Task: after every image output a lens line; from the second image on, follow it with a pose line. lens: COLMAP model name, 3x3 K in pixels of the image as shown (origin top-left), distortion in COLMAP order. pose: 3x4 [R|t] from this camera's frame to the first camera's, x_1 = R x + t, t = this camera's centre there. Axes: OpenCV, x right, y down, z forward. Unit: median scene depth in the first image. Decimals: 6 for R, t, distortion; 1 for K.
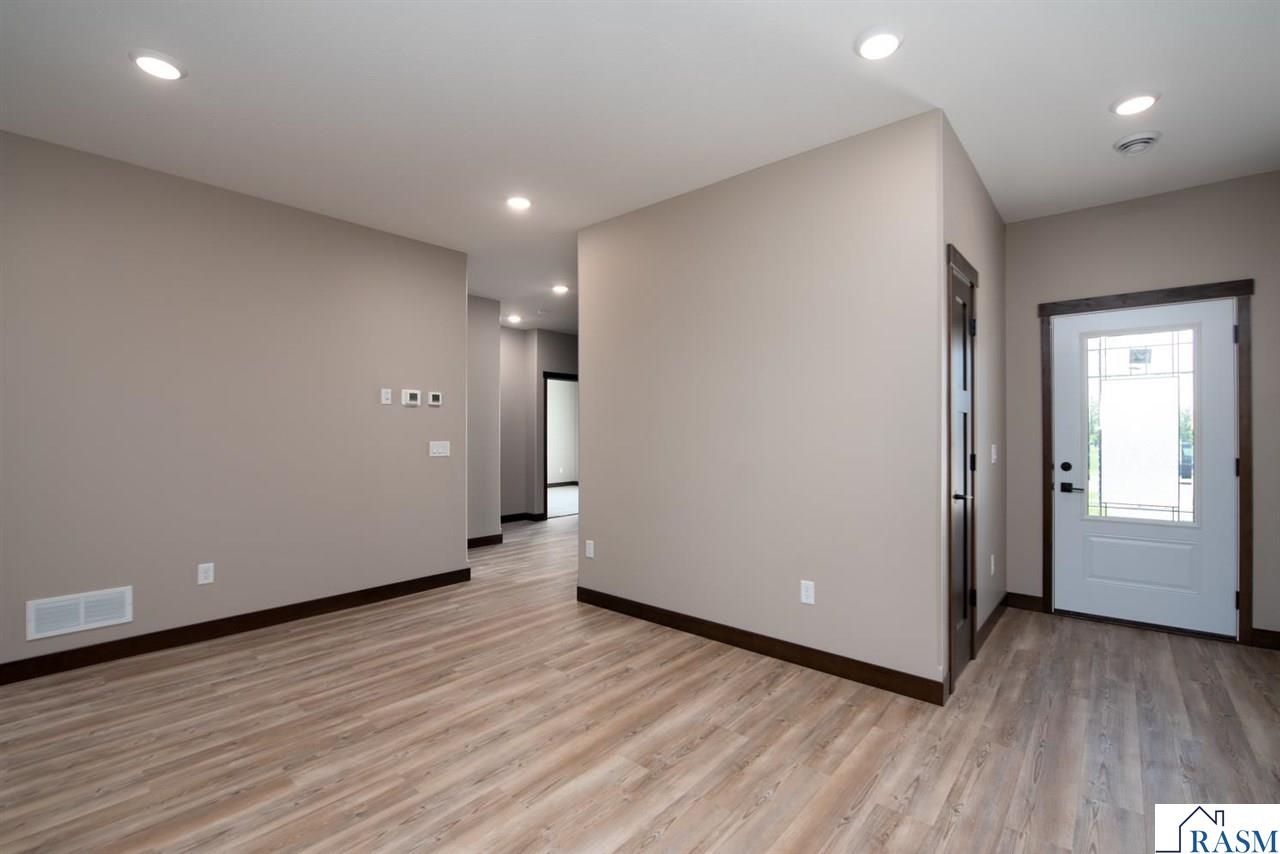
lens RADIAL K [[559.1, 0, 672.4], [0, 559.1, 434.8], [0, 0, 1]] dist [-0.018827, 0.000021]
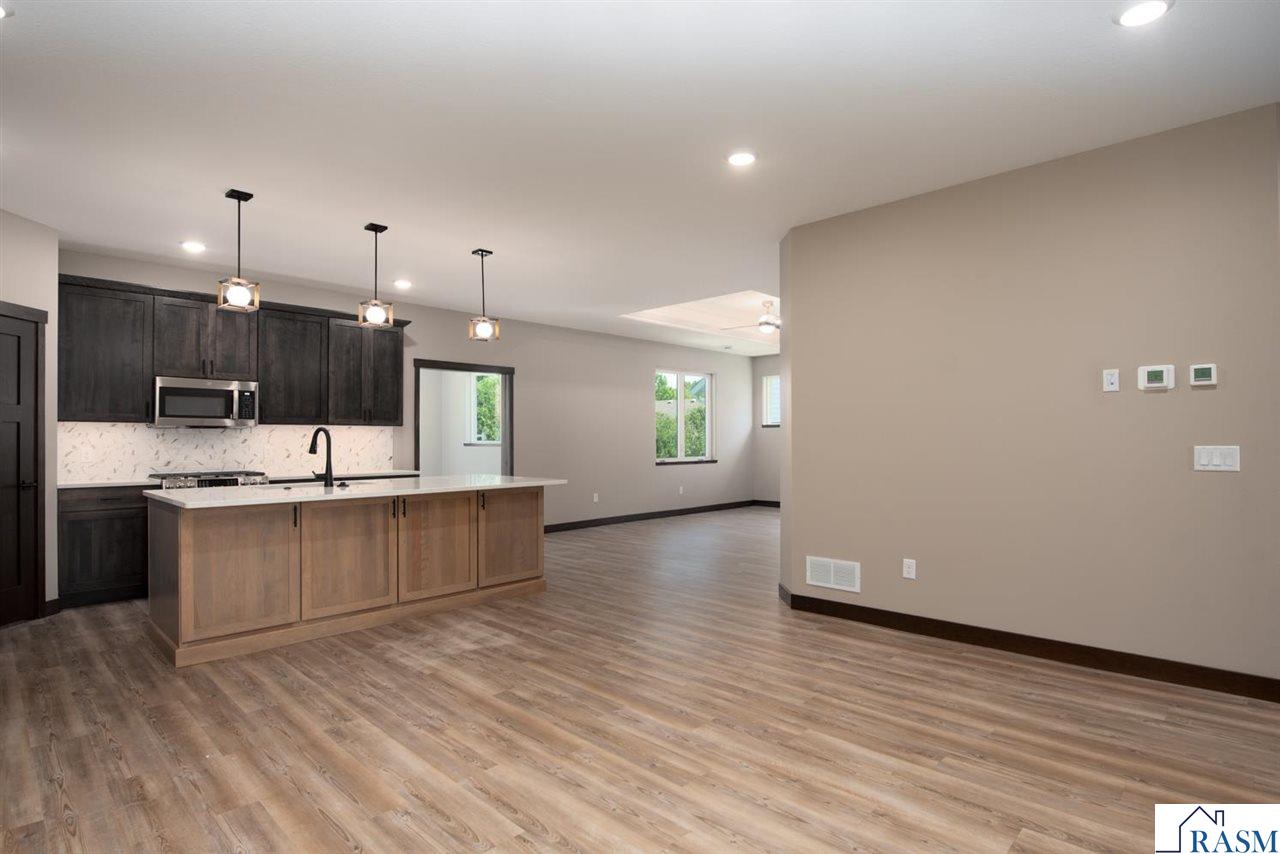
lens RADIAL K [[659.5, 0, 645.2], [0, 659.5, 431.6], [0, 0, 1]] dist [-0.019677, -0.001073]
pose [[-0.095966, -0.008608, -0.995347, 0.498825], [0.002709, 0.999957, -0.008909, 0.002035], [0.995381, -0.003552, -0.095938, 0.691981]]
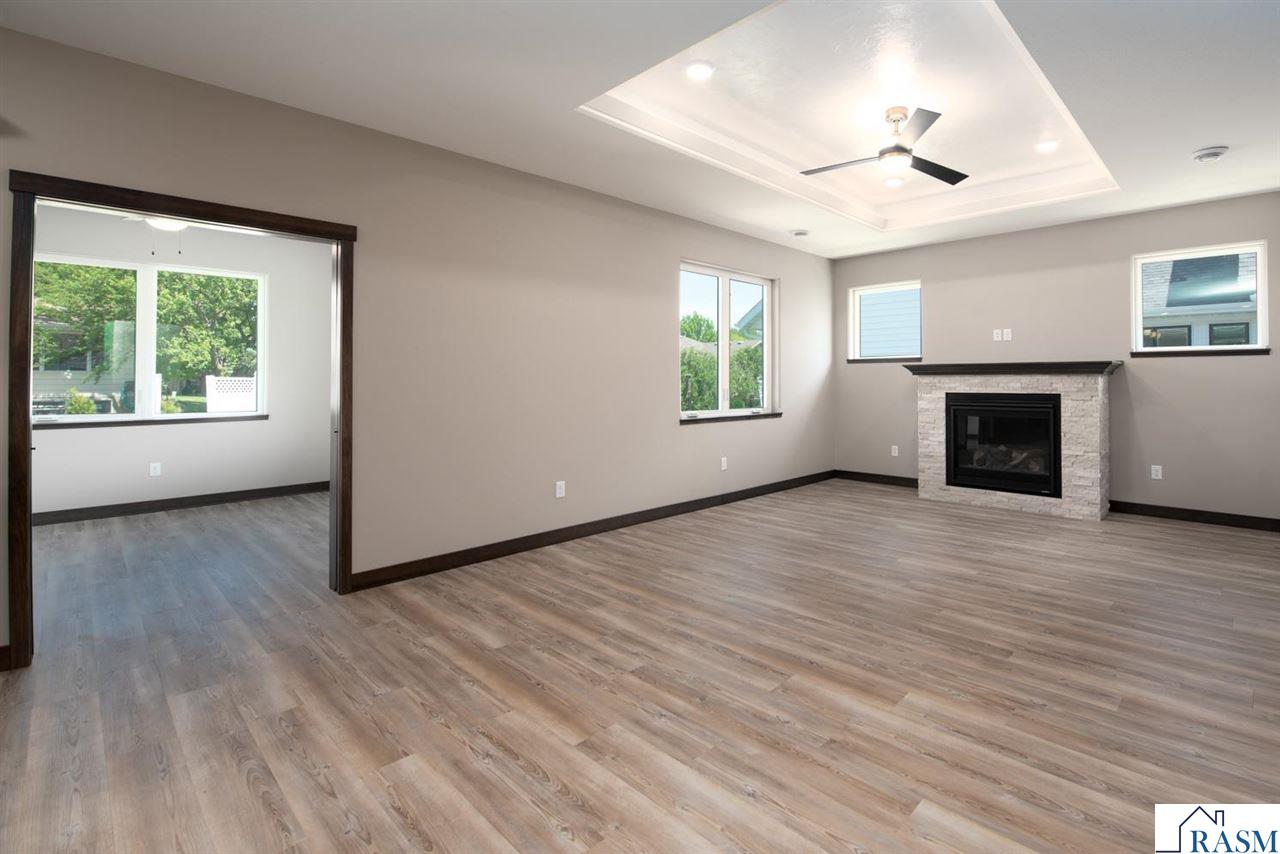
lens RADIAL K [[579.2, 0, 694.6], [0, 579.2, 370.4], [0, 0, 1]] dist [-0.017040, -0.000253]
pose [[-0.100267, -0.012602, -0.994881, -1.133571], [0.000466, 0.999919, -0.012713, 0.002947], [0.994961, -0.001738, -0.100253, 0.647884]]
